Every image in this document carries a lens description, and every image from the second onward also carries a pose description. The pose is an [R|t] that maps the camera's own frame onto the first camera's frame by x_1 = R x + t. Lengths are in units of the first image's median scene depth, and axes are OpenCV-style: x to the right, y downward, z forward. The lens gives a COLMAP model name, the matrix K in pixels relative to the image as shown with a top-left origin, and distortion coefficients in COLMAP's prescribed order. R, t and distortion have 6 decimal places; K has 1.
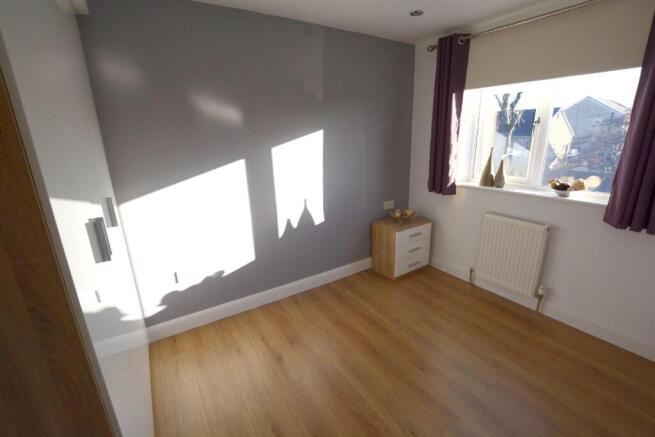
lens RADIAL K [[291.3, 0, 332.0], [0, 291.3, 218.2], [0, 0, 1]] dist [-0.030456, 0.000066]
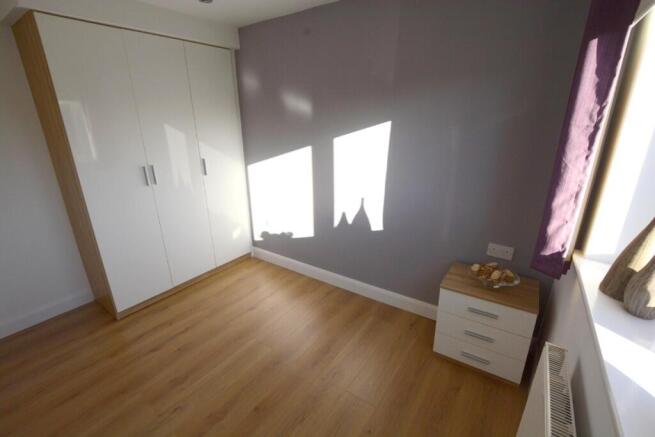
lens RADIAL K [[291.3, 0, 332.0], [0, 291.3, 218.2], [0, 0, 1]] dist [-0.030456, 0.000066]
pose [[0.380784, 0.315785, -0.869070, 0.691811], [-0.261312, 0.938315, 0.226452, -0.190295], [0.886972, 0.140869, 0.439814, 0.535174]]
